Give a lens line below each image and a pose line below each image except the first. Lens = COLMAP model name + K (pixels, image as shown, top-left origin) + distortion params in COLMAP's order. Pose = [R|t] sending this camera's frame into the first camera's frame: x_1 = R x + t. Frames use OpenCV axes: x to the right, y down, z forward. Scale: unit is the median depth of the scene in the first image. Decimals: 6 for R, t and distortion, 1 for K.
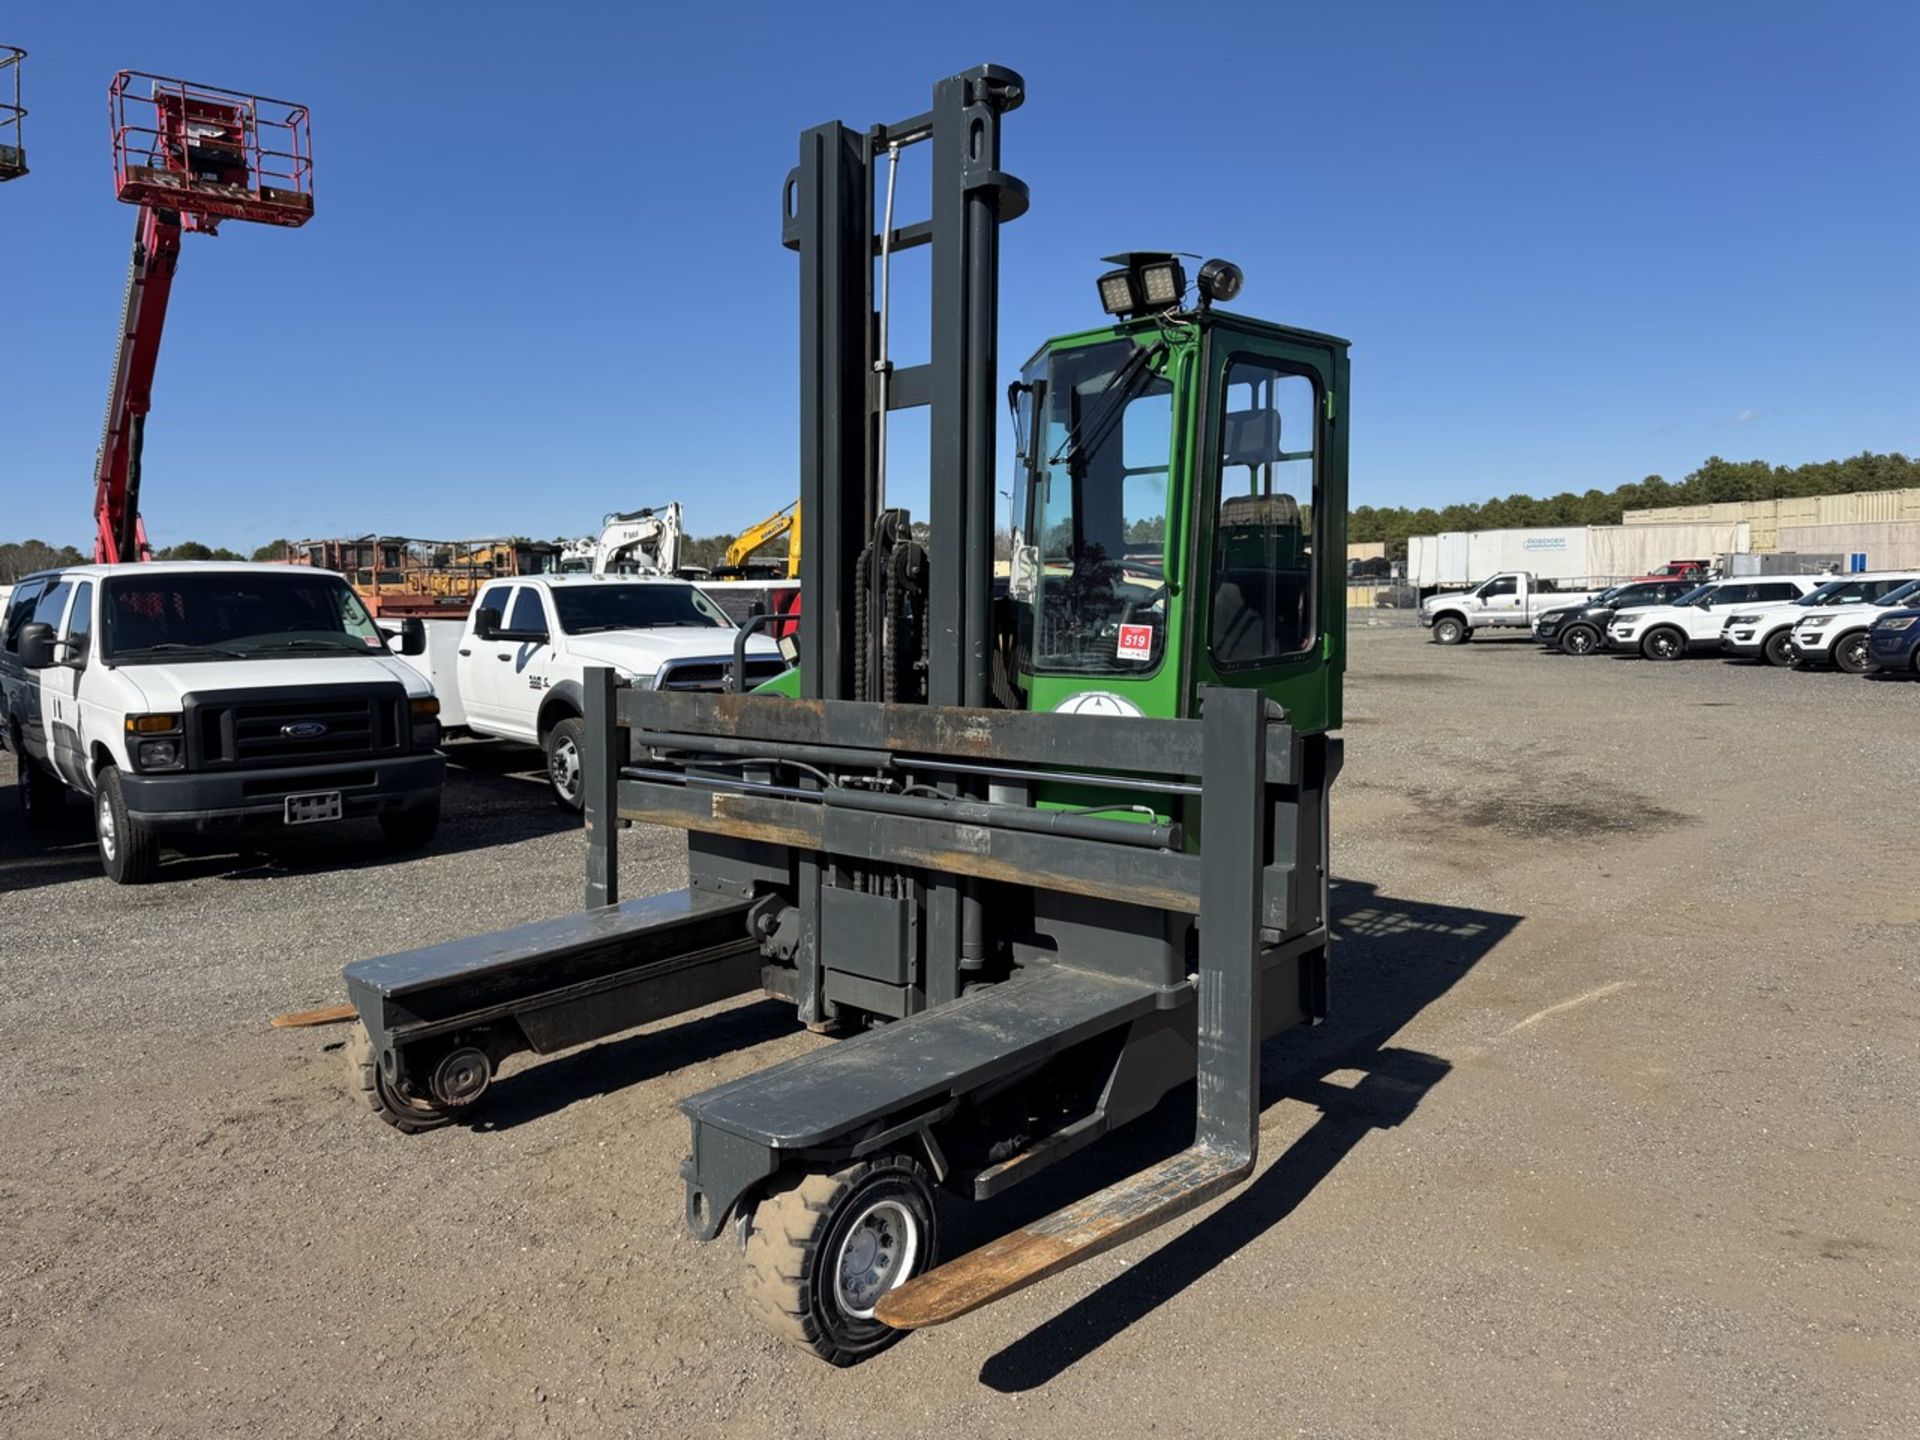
lens RADIAL K [[1352.8, 0, 952.7], [0, 1352.8, 720.2], [0, 0, 1]] dist [0.038654, -0.041456]
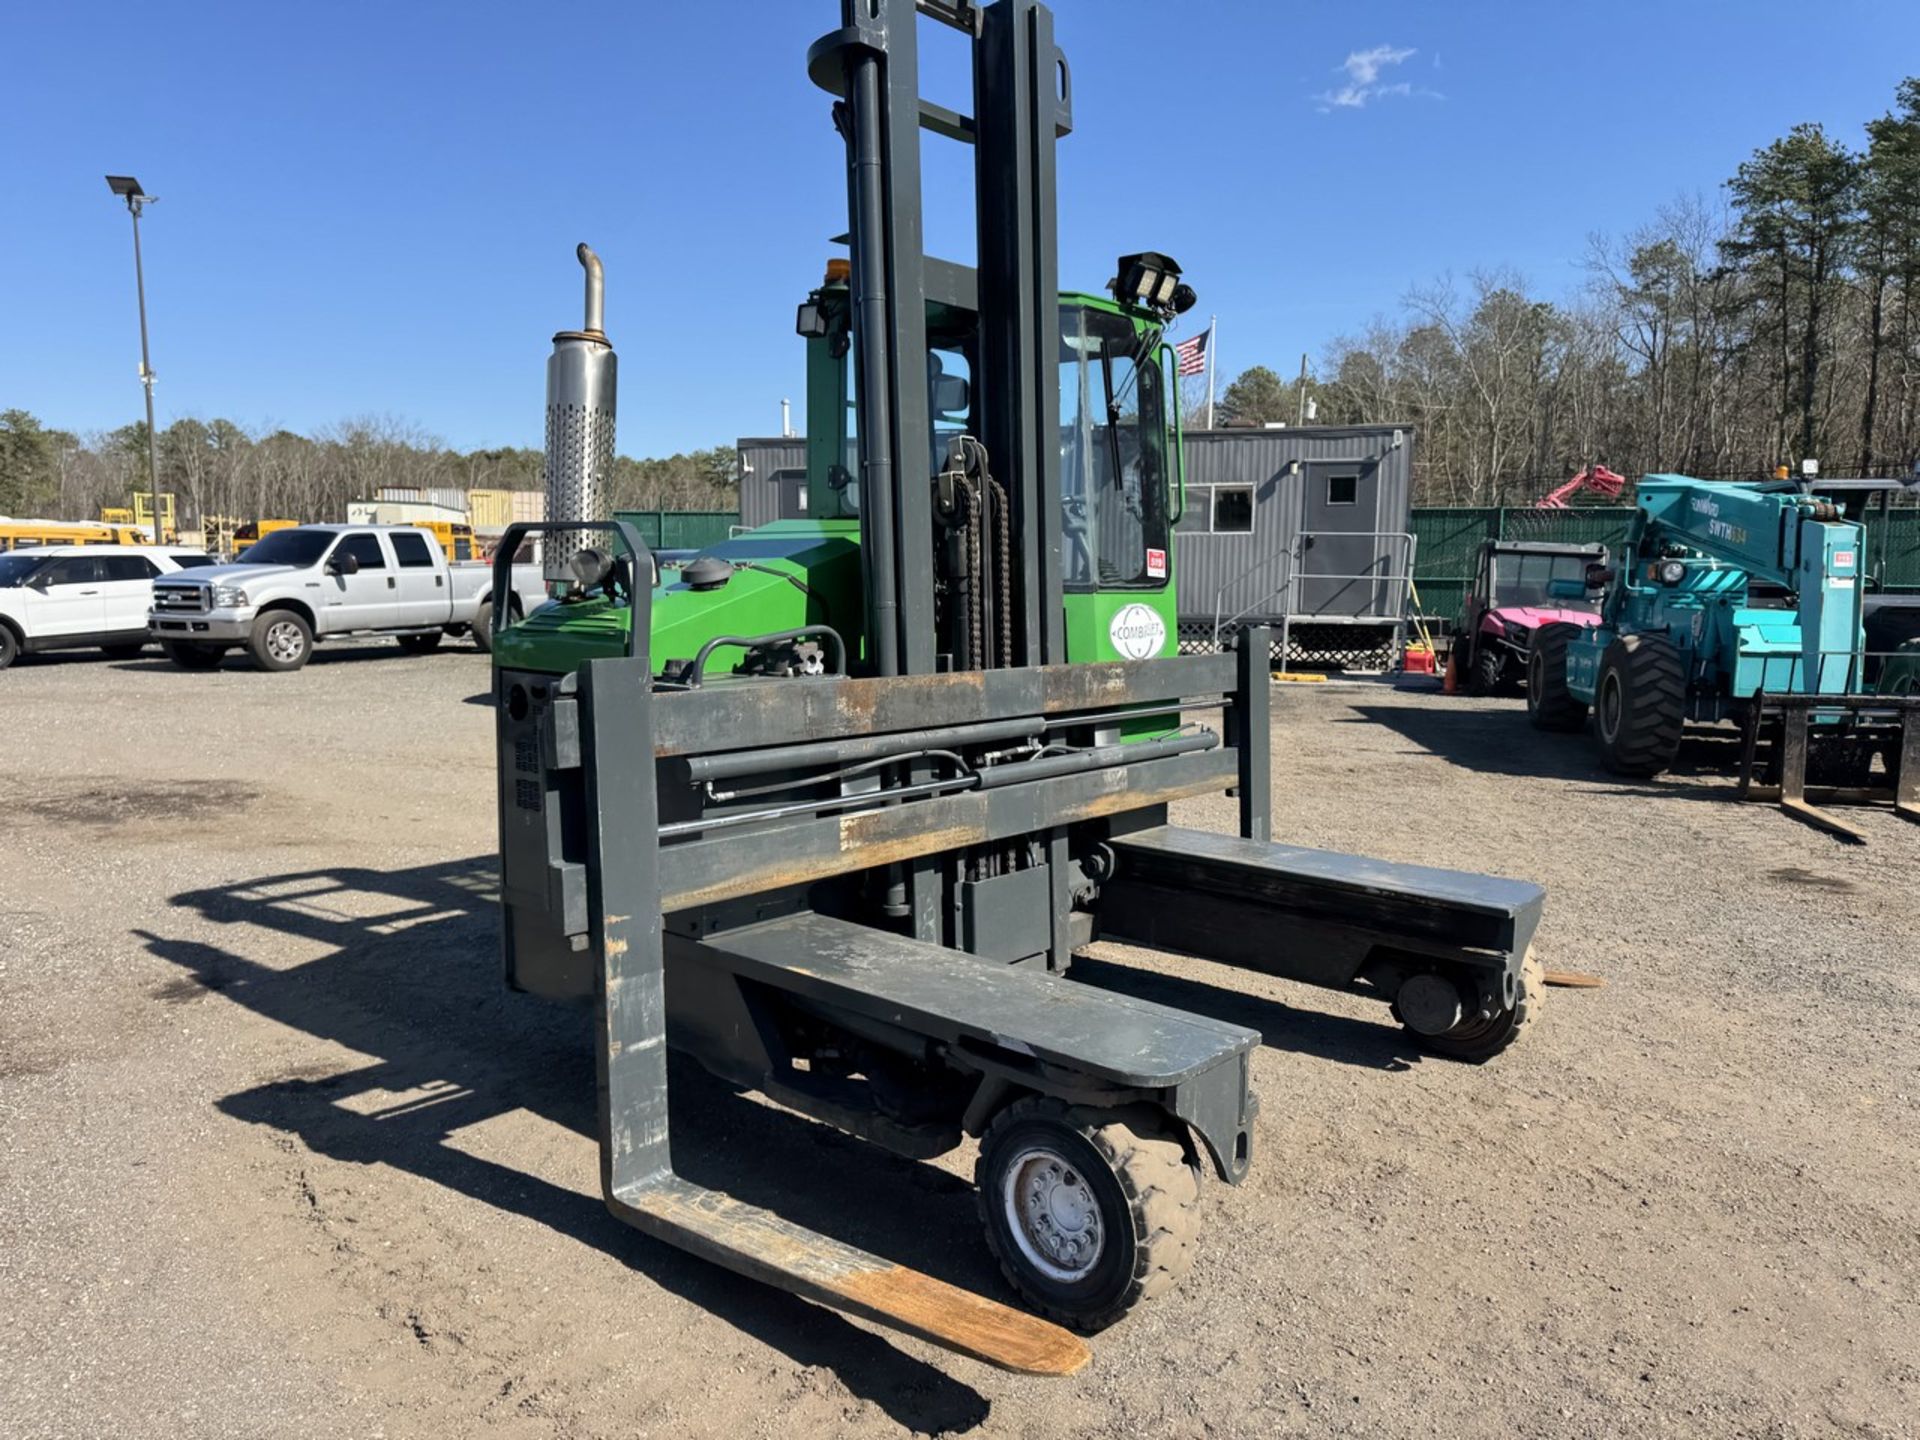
lens RADIAL K [[1345.2, 0, 962.0], [0, 1345.2, 726.5], [0, 0, 1]] dist [0.073860, -0.093585]
pose [[-0.022776, -0.090429, 0.995642, -0.503953], [0.082828, 0.992306, 0.092021, -0.016310], [-0.996304, 0.084563, -0.015111, 0.532629]]
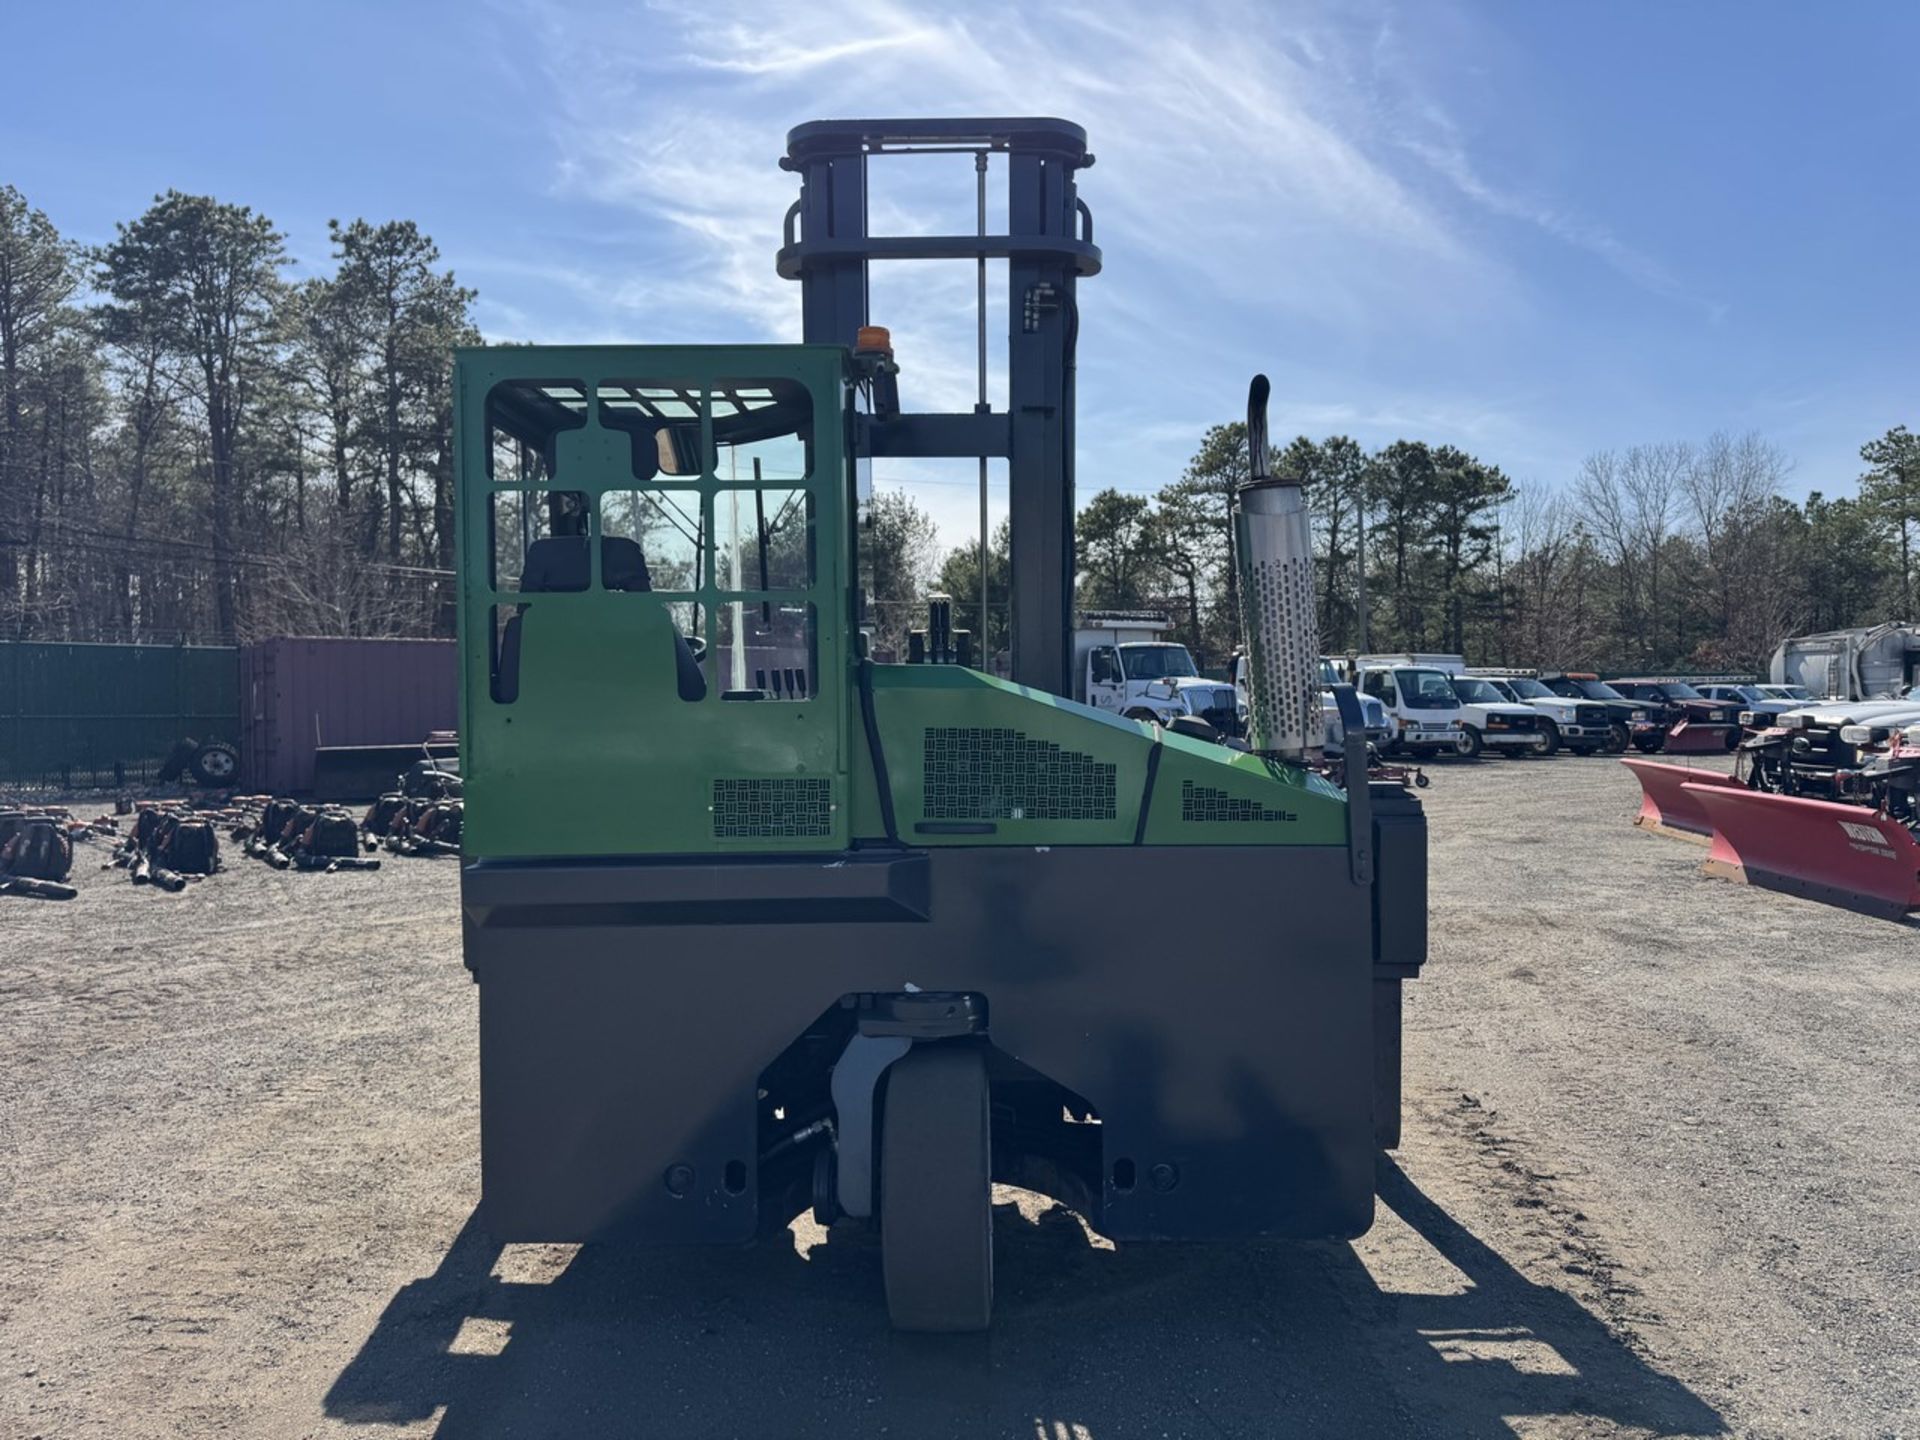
lens RADIAL K [[1366.8, 0, 981.3], [0, 1366.8, 677.1], [0, 0, 1]] dist [0.001584, 0.002503]
pose [[-0.746655, 0.018051, -0.664967, 0.296353], [-0.036566, 0.997007, 0.068124, -0.078121], [0.664206, 0.075180, -0.743760, 0.895906]]
